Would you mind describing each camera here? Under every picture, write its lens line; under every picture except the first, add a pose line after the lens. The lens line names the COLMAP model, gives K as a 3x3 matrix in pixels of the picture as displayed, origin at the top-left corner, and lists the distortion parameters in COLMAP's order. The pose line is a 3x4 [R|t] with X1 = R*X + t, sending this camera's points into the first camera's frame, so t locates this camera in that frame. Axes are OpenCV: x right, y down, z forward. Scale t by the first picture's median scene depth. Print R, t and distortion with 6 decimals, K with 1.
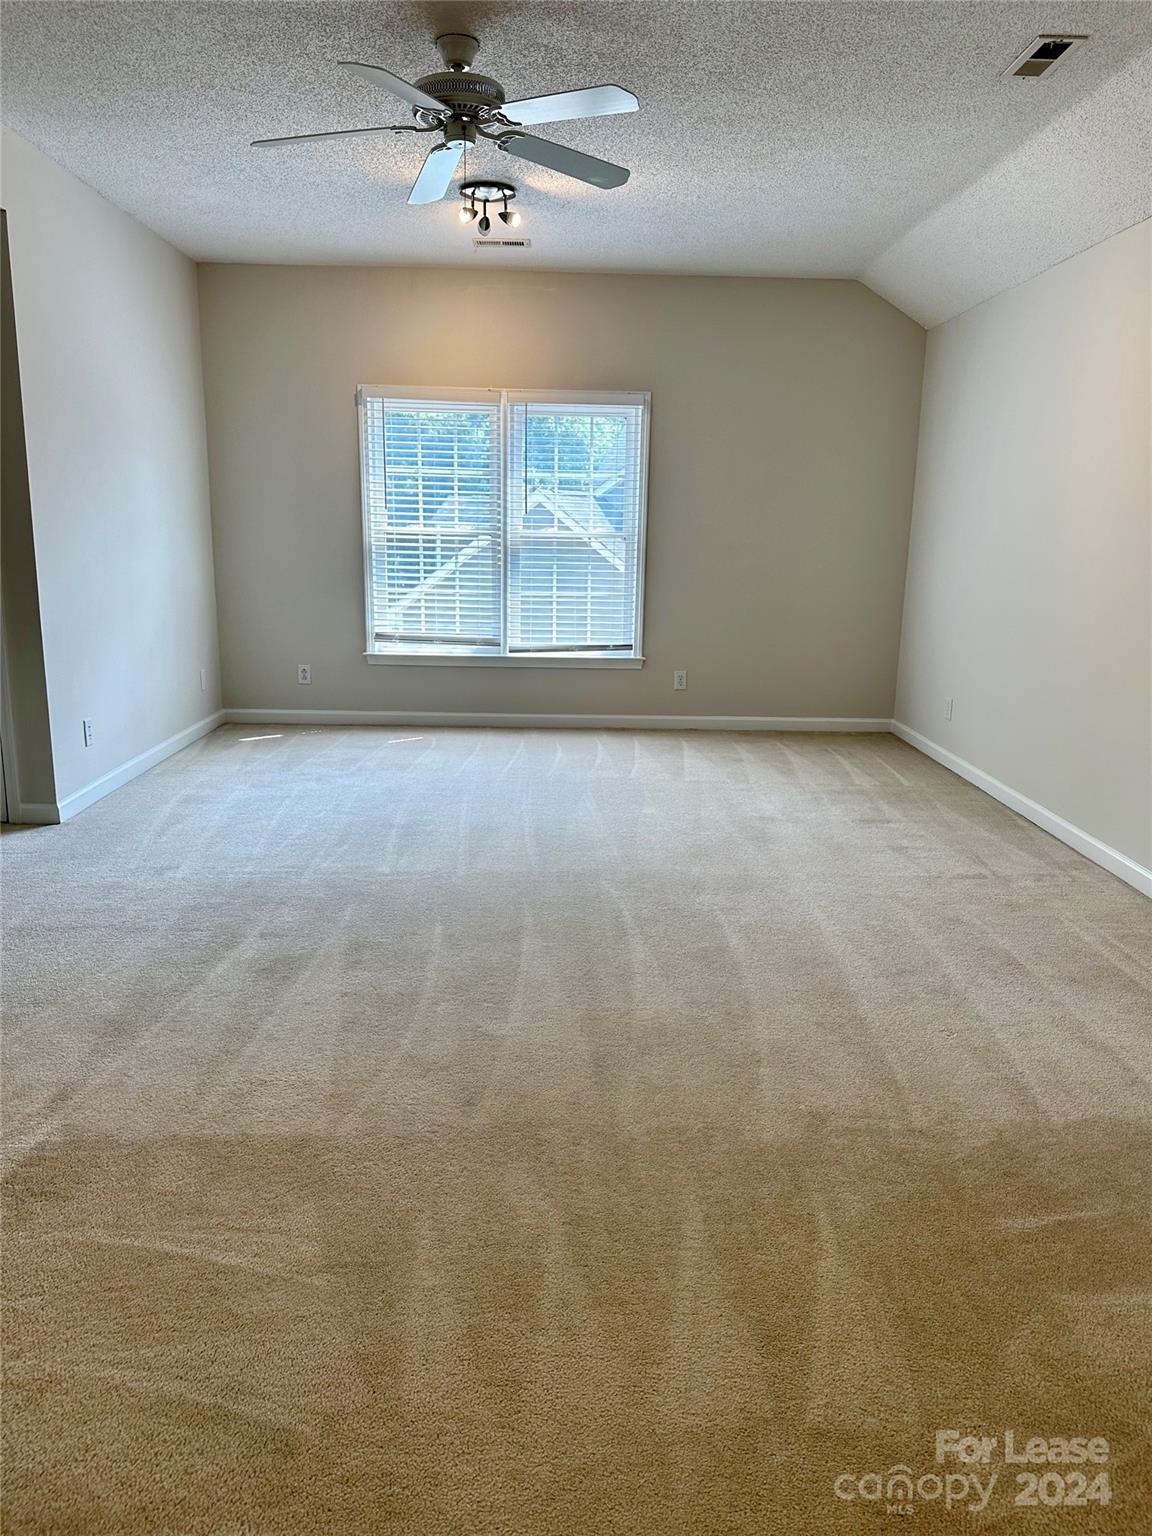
lens RADIAL K [[1089.4, 0, 580.6], [0, 1089.4, 766.3], [0, 0, 1]] dist [0.040382, -0.038083]
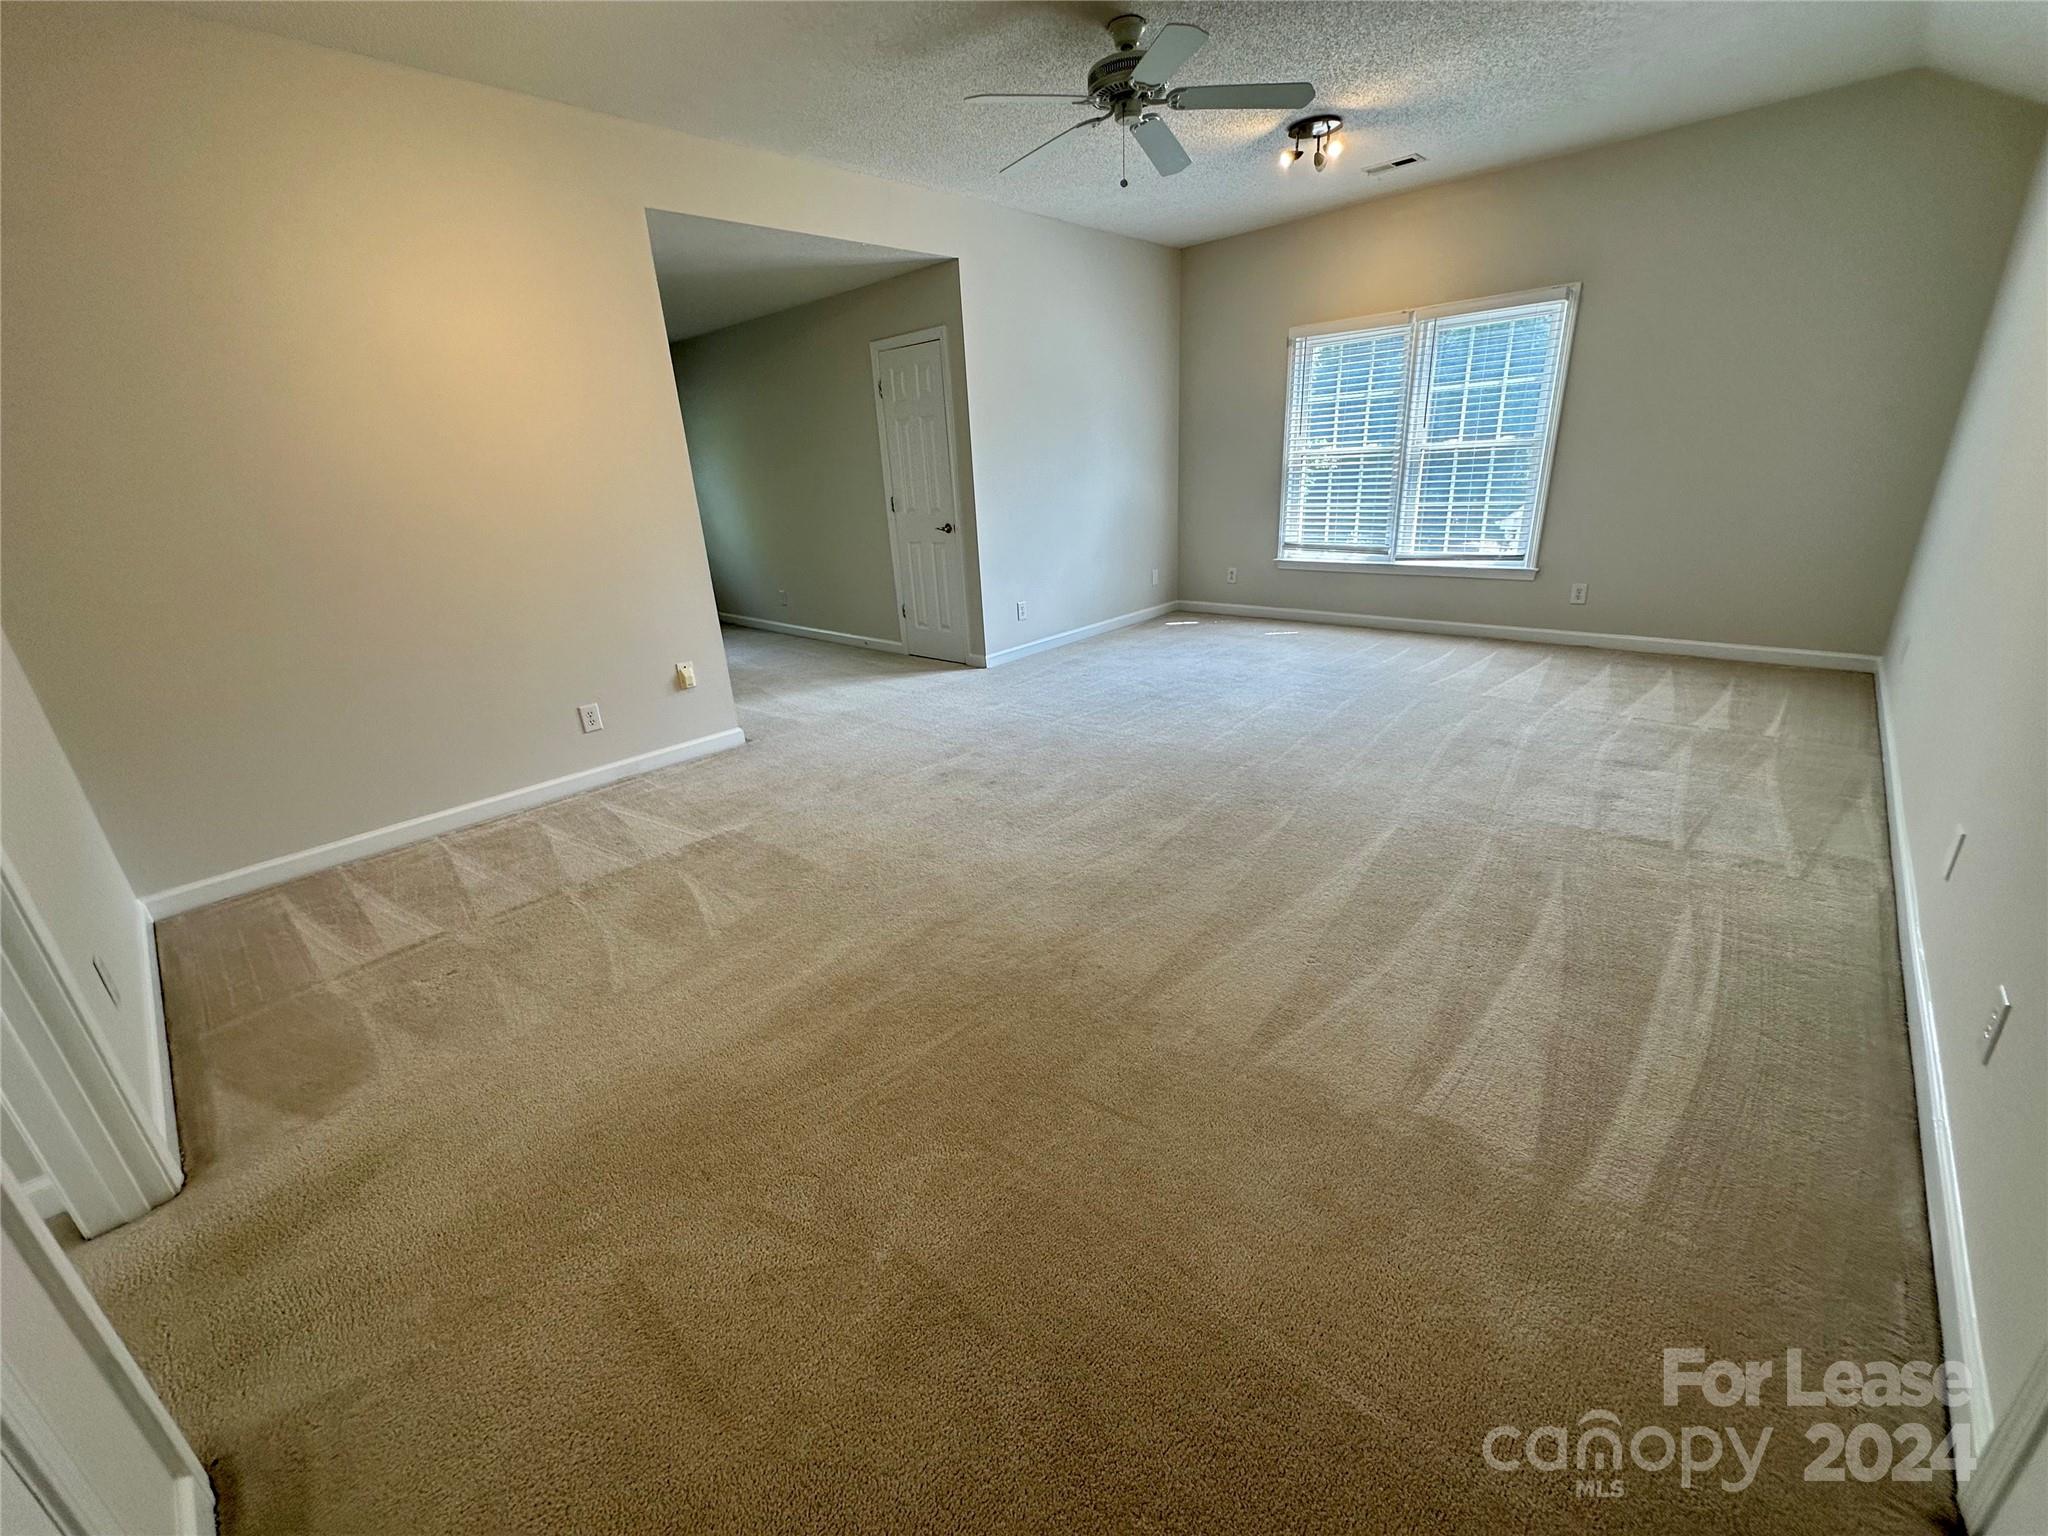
lens RADIAL K [[832.5, 0, 1021.1], [0, 832.5, 770.7], [0, 0, 1]] dist [-0.014095, 0.000094]
pose [[0.703036, 0.190116, -0.685271, 0.287745], [-0.083181, 0.978973, 0.186261, -0.021748], [0.706272, -0.073947, 0.704068, 0.128906]]
